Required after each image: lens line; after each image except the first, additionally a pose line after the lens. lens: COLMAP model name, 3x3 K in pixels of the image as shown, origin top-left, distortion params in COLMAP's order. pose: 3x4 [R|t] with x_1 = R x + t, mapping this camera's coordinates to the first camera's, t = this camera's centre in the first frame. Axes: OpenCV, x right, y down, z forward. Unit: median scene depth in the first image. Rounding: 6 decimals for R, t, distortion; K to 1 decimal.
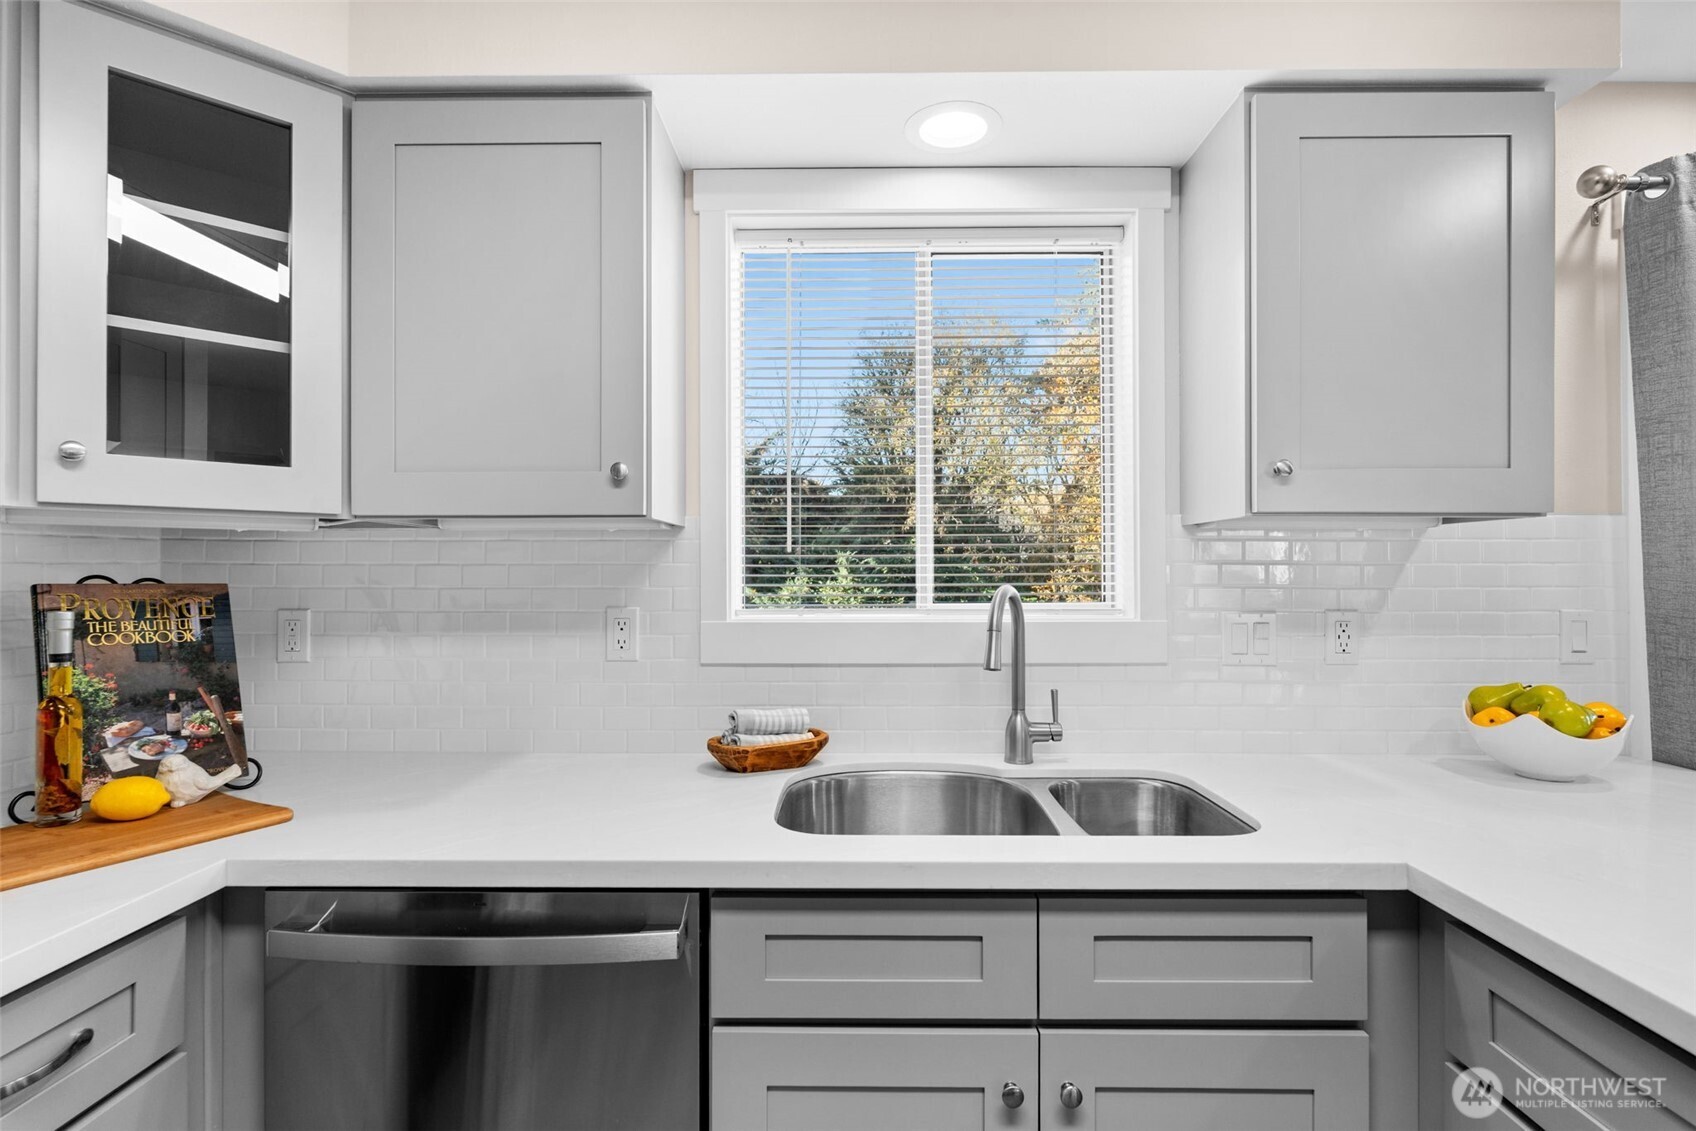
lens RADIAL K [[826.2, 0, 848.0], [0, 826.2, 565.5], [0, 0, 1]] dist [-0.001191, -0.000874]
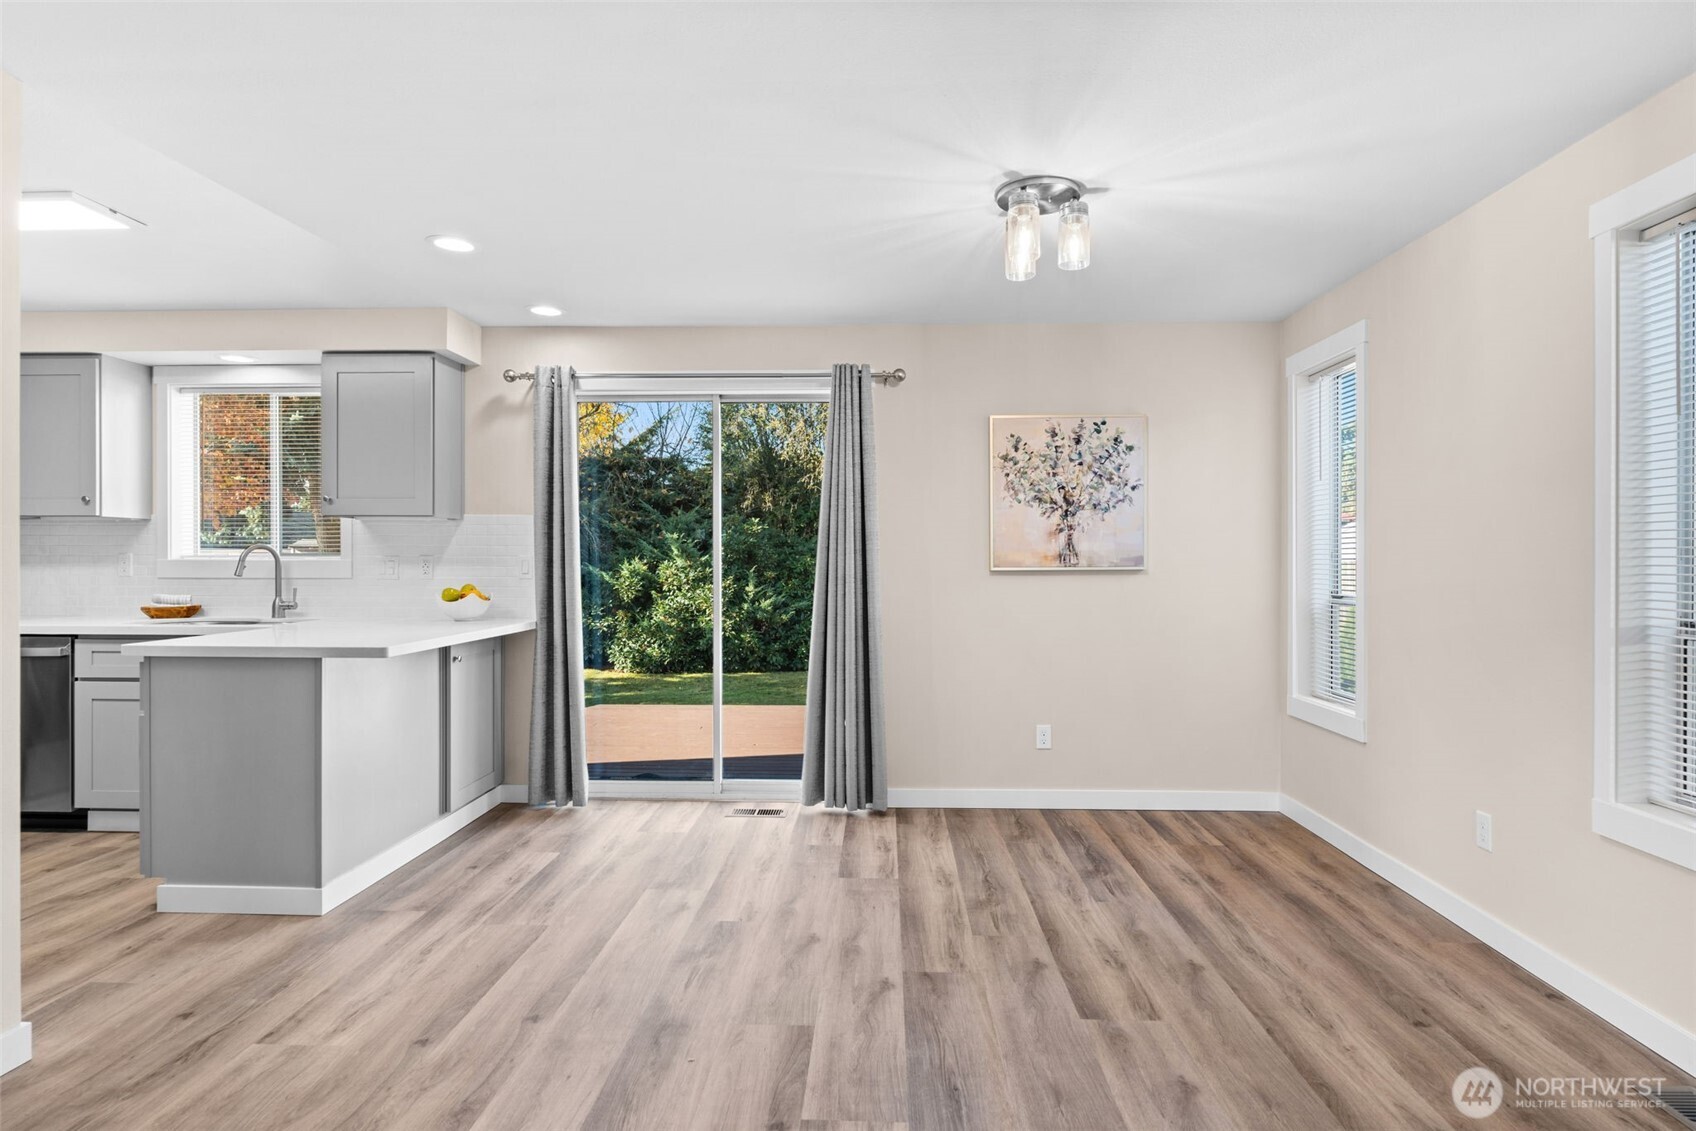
lens RADIAL K [[937.2, 0, 853.6], [0, 937.2, 561.1], [0, 0, 1]] dist [-0.001609, -0.000206]
pose [[0.999753, 0.002876, -0.022017, 2.245662], [-0.002629, 0.999933, 0.011231, 0.044187], [0.022048, -0.011170, 0.999695, -1.949942]]
